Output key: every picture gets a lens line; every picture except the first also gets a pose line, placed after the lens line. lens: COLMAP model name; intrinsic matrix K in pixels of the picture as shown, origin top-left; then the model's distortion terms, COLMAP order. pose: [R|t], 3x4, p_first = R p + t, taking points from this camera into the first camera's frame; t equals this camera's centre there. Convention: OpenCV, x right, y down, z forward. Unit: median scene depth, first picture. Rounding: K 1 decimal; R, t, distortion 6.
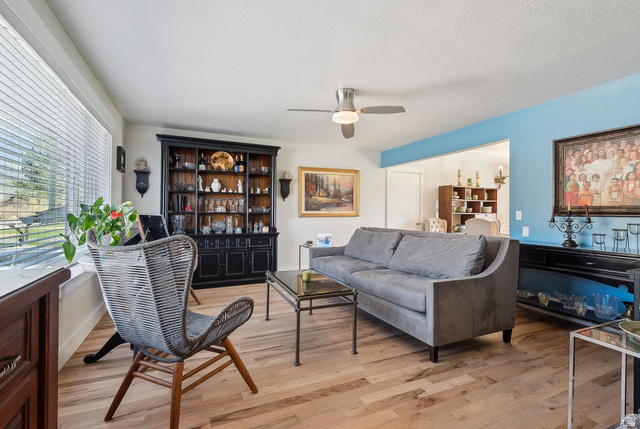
lens RADIAL K [[298.8, 0, 320.0], [0, 298.8, 214.5], [0, 0, 1]] dist [-0.000175, -0.000039]
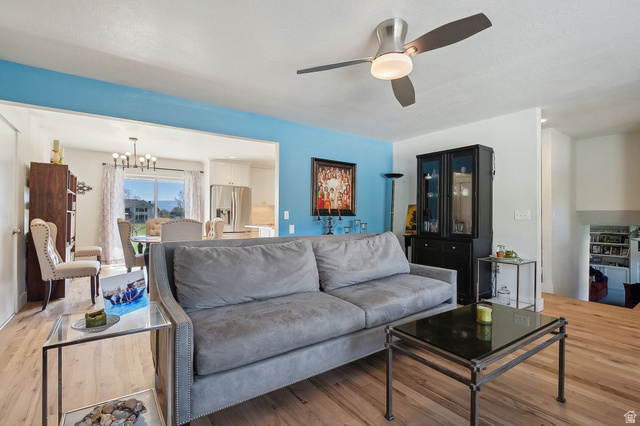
lens RADIAL K [[298.6, 0, 320.0], [0, 298.6, 213.0], [0, 0, 1]] dist [0.000223, 0.000026]
pose [[-0.201166, 0.005901, 0.979539, -0.536636], [-0.001216, 0.999980, -0.006274, 0.002274], [-0.979556, -0.002453, -0.201155, 1.328758]]
